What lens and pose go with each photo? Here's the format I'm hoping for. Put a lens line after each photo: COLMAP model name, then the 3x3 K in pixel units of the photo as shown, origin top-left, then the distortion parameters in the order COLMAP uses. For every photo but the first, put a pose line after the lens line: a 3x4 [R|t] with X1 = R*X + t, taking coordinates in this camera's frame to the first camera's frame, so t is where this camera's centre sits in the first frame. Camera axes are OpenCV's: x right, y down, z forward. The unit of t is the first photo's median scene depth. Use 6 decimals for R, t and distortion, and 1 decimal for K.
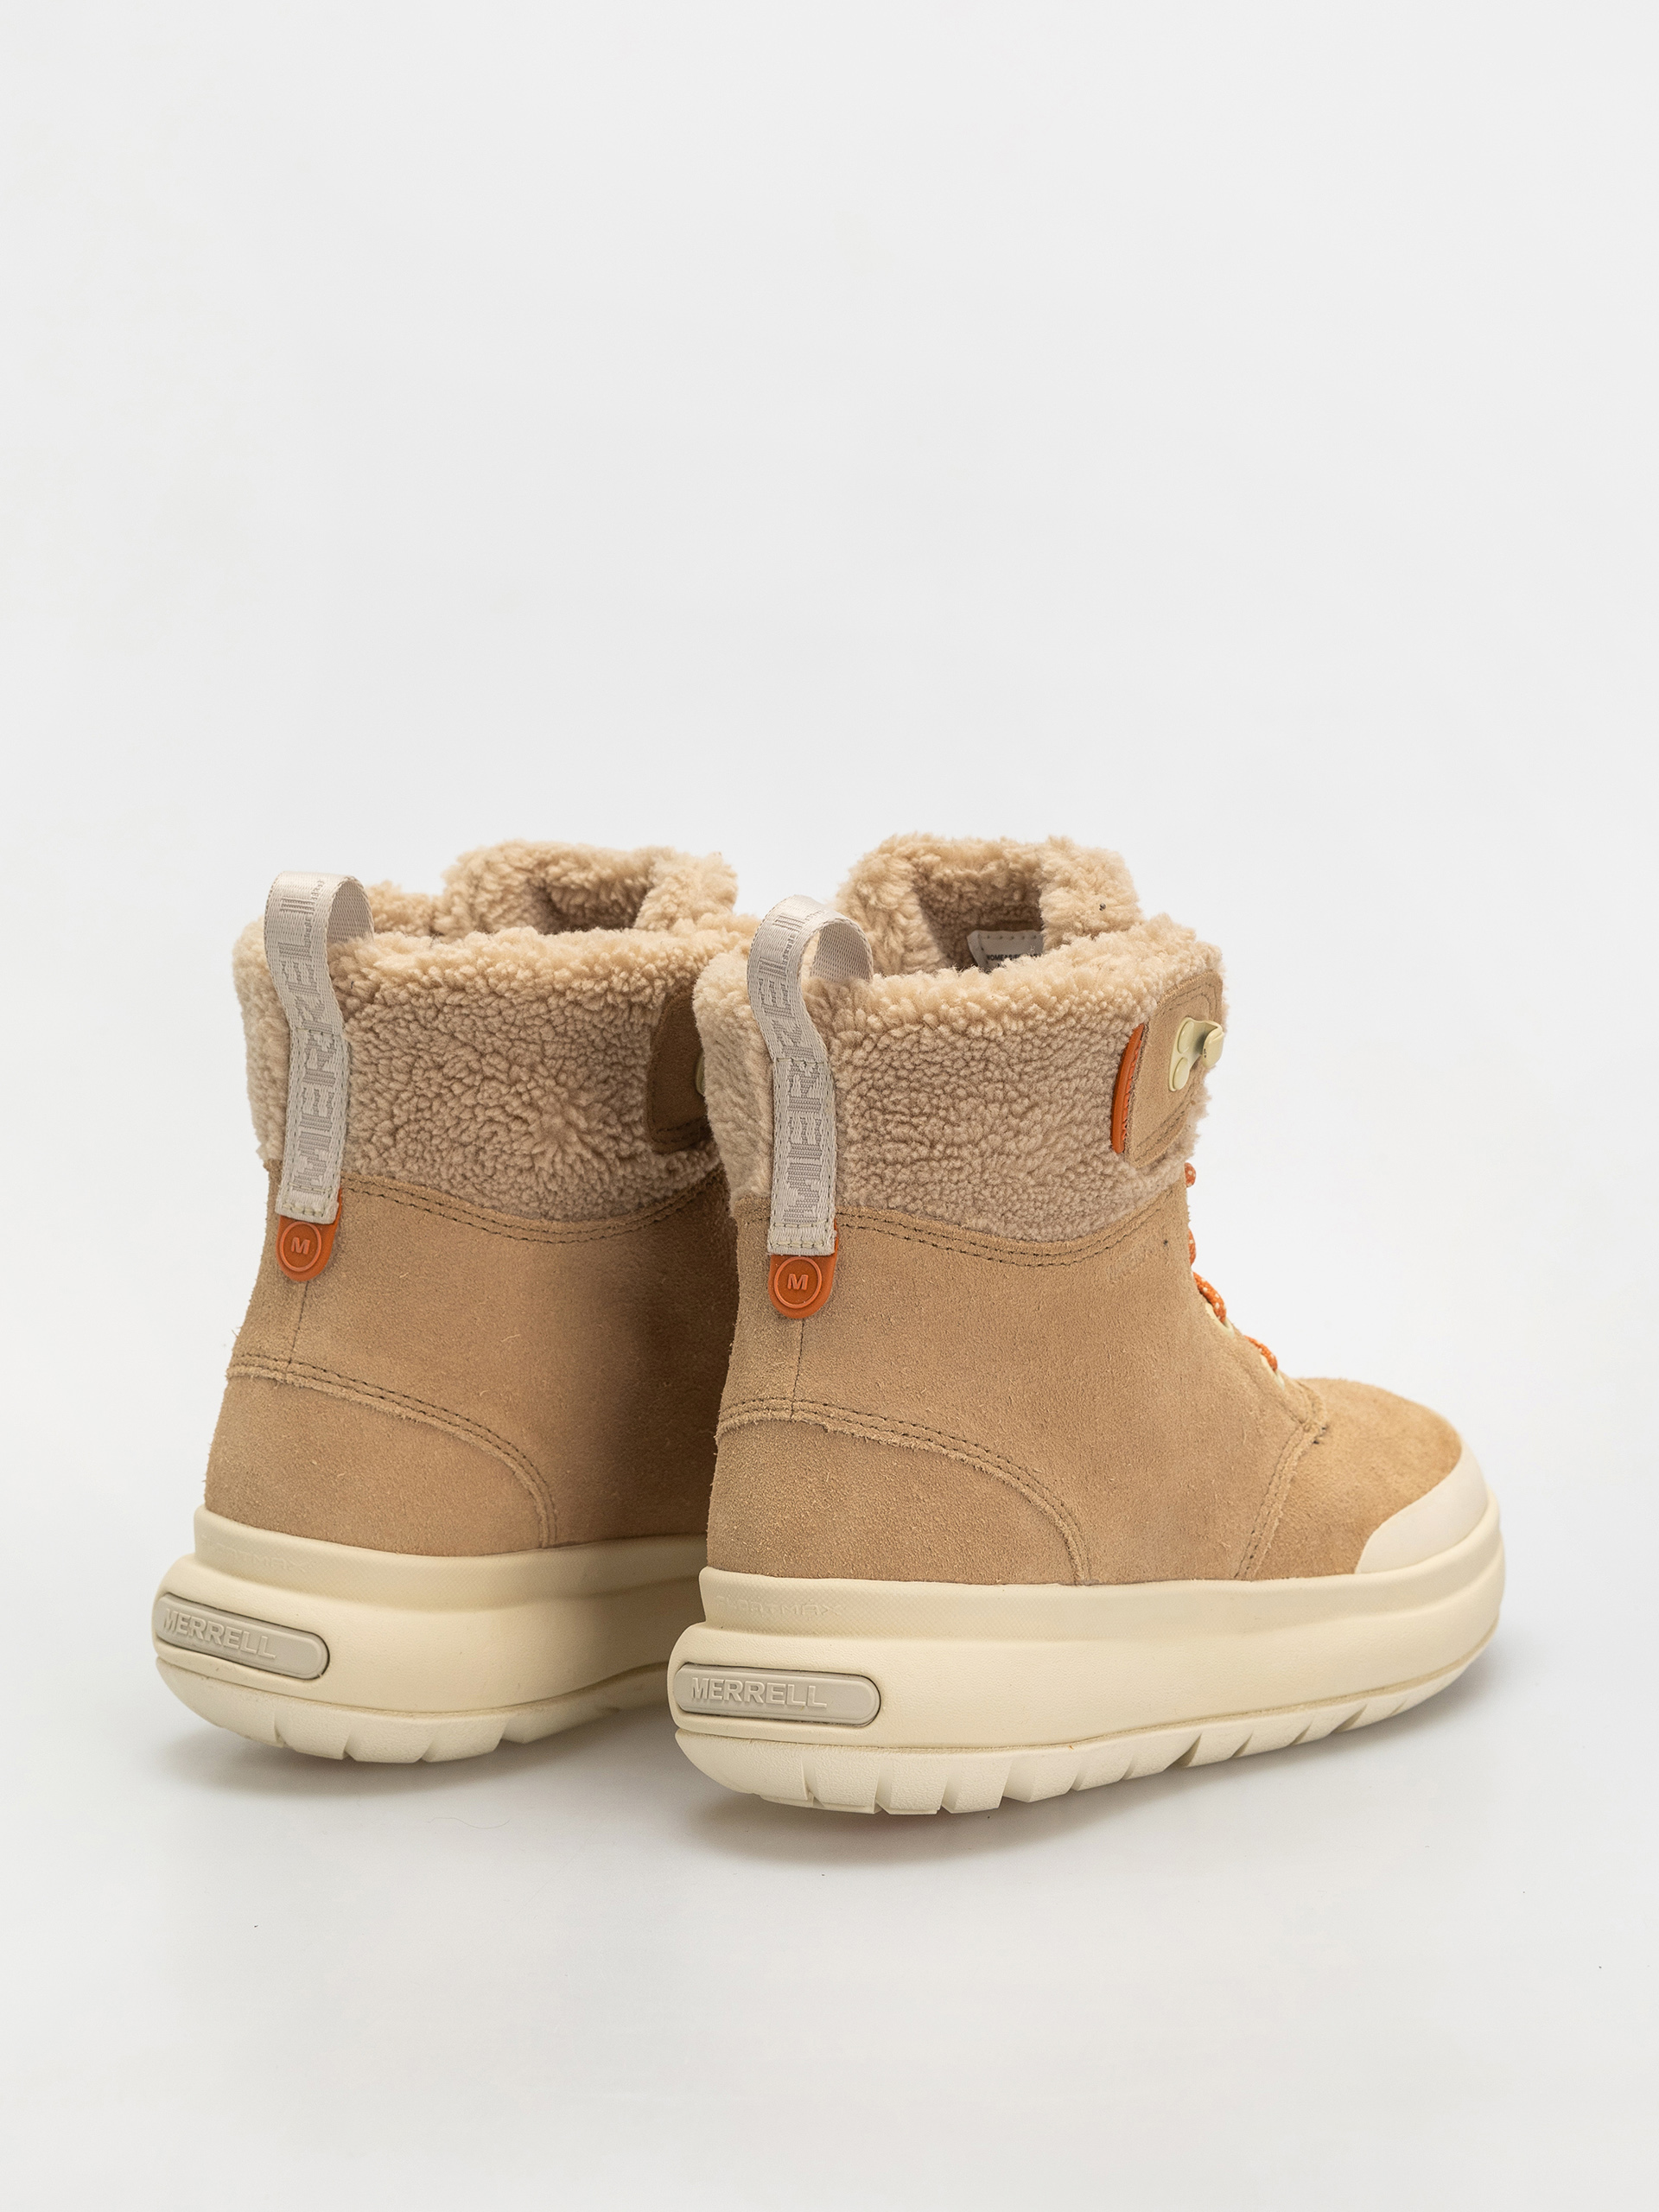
lens RADIAL K [[6111.6, 0, 828.7], [0, 6111.6, 1107.8], [0, 0, 1]] dist [0.050752, 0.000000]
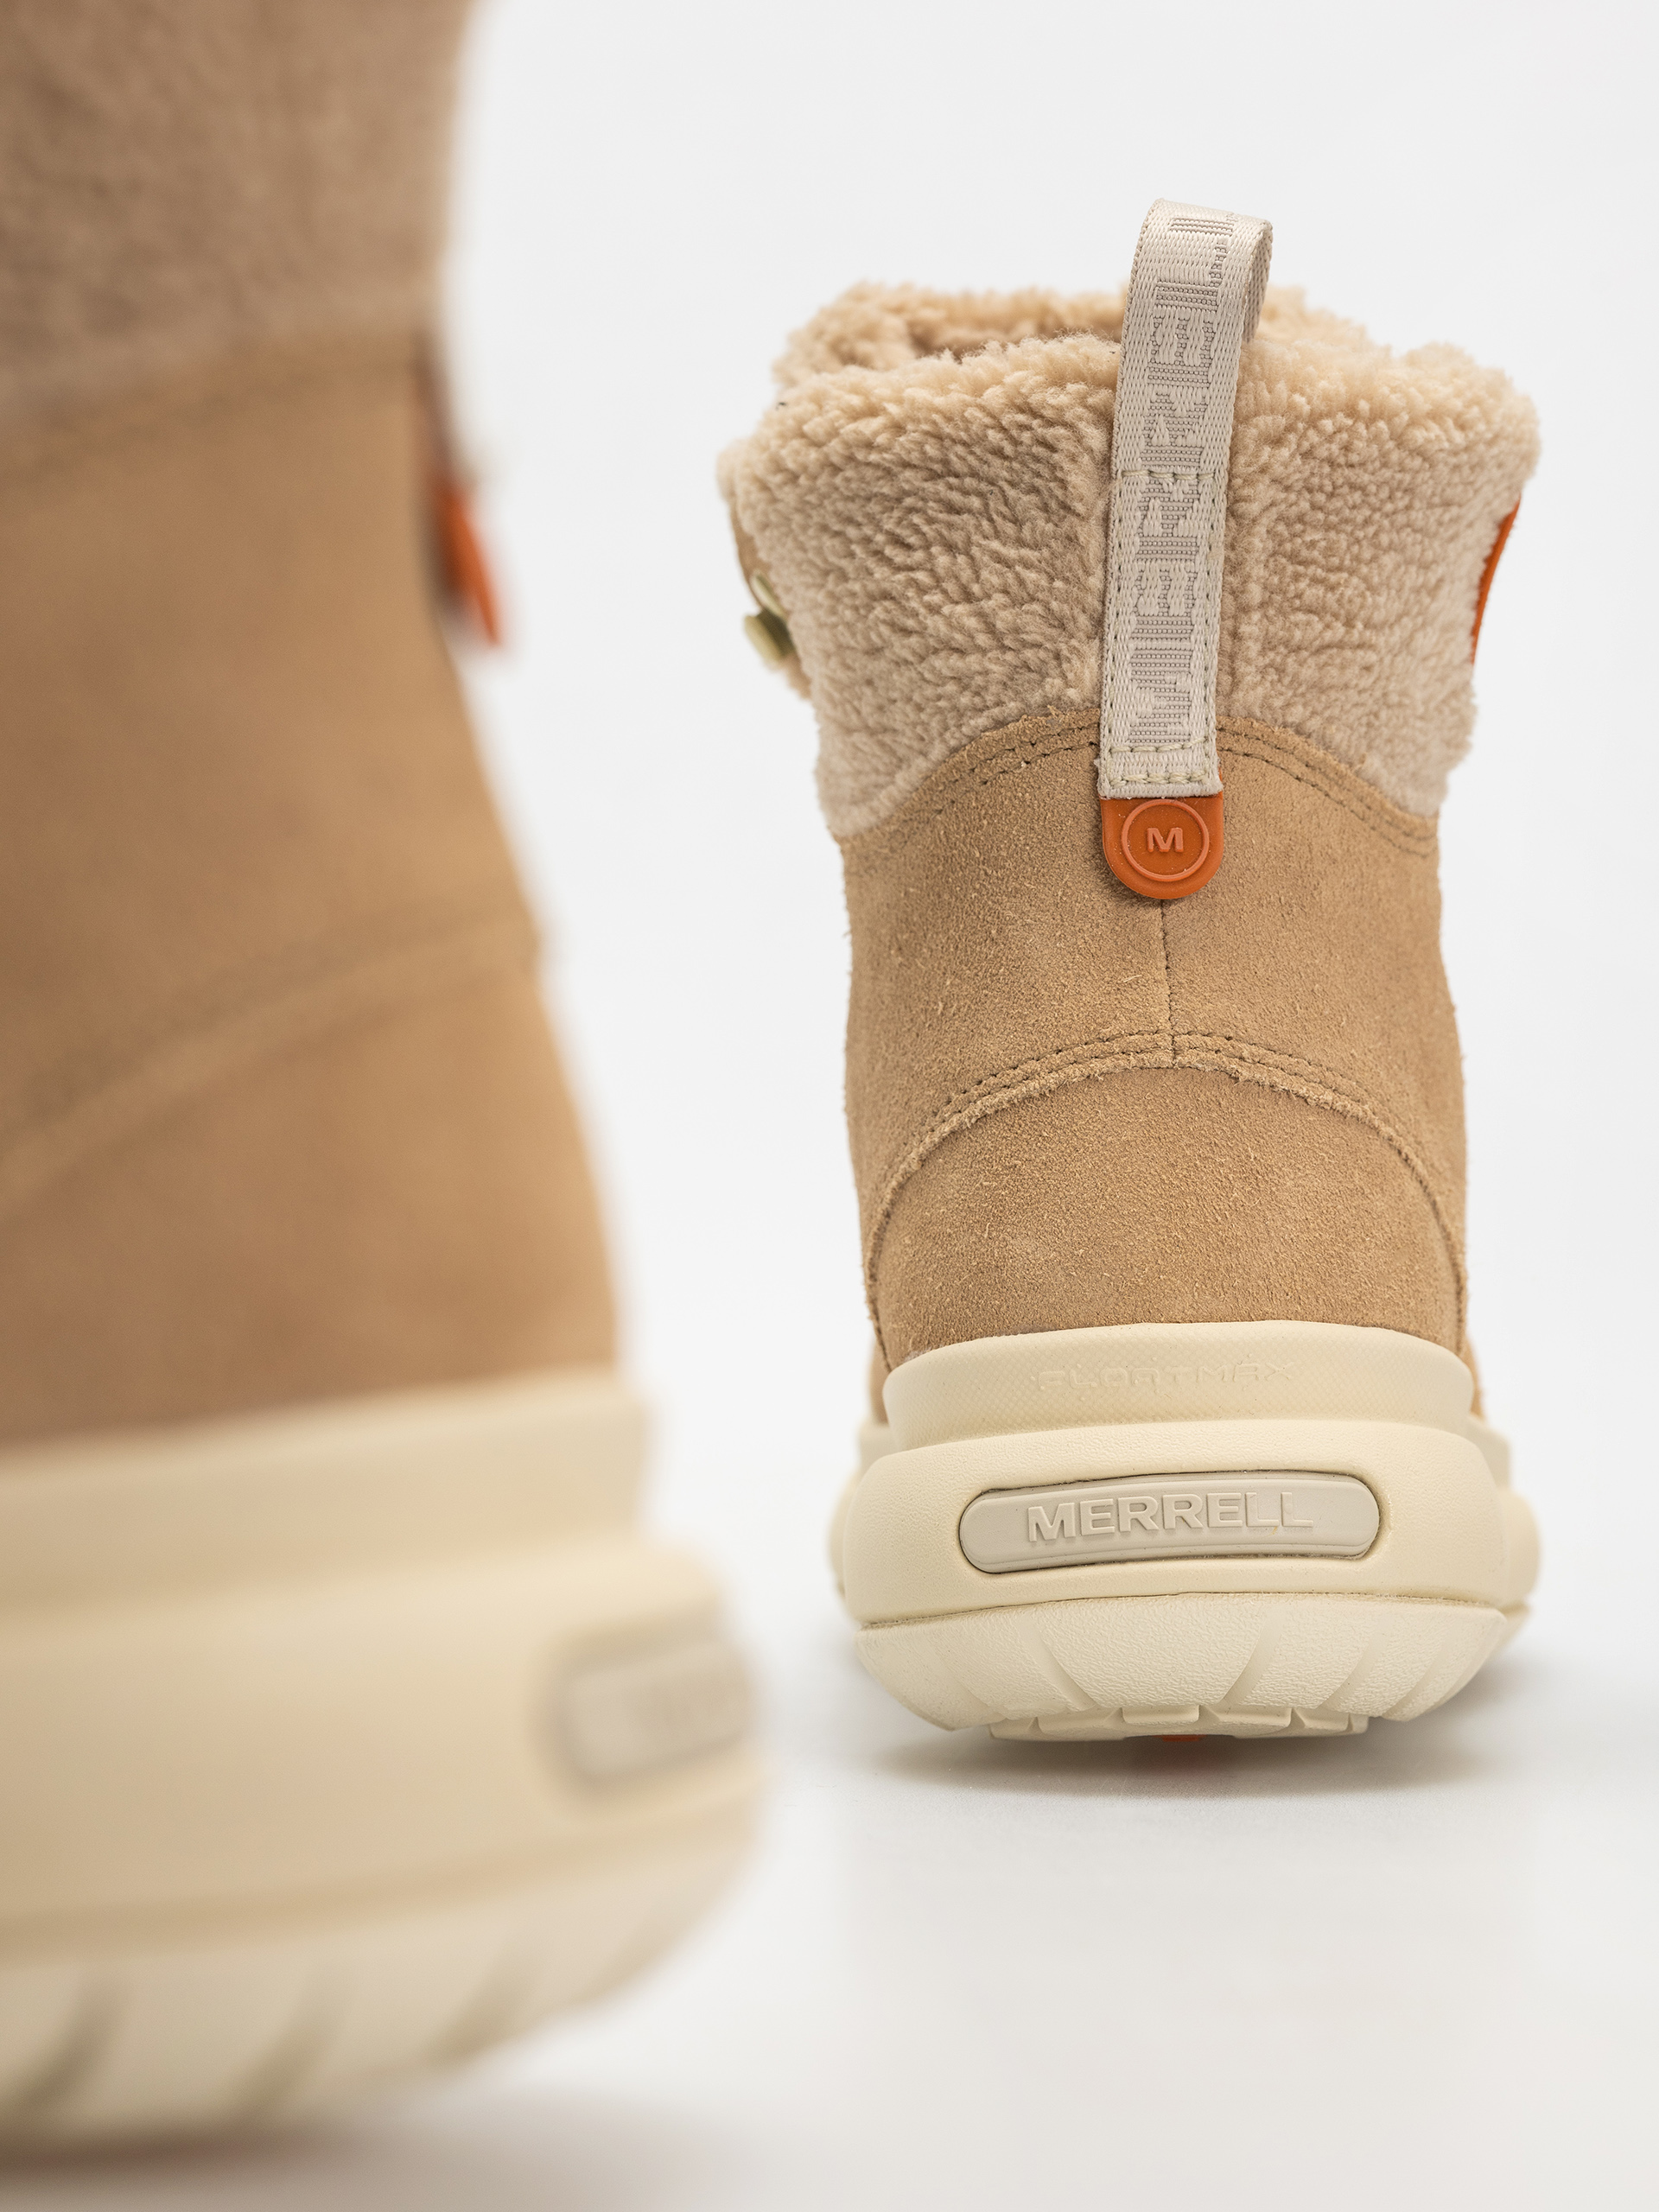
lens RADIAL K [[6111.6, 0, 830.1], [0, 6111.6, 1100.4], [0, 0, 1]] dist [0.050752, 0.000000]
pose [[0.862579, 0.007674, 0.505864, -0.339781], [0.054299, 0.992705, -0.107648, 0.117572], [-0.503000, 0.120323, 0.855870, 0.505056]]
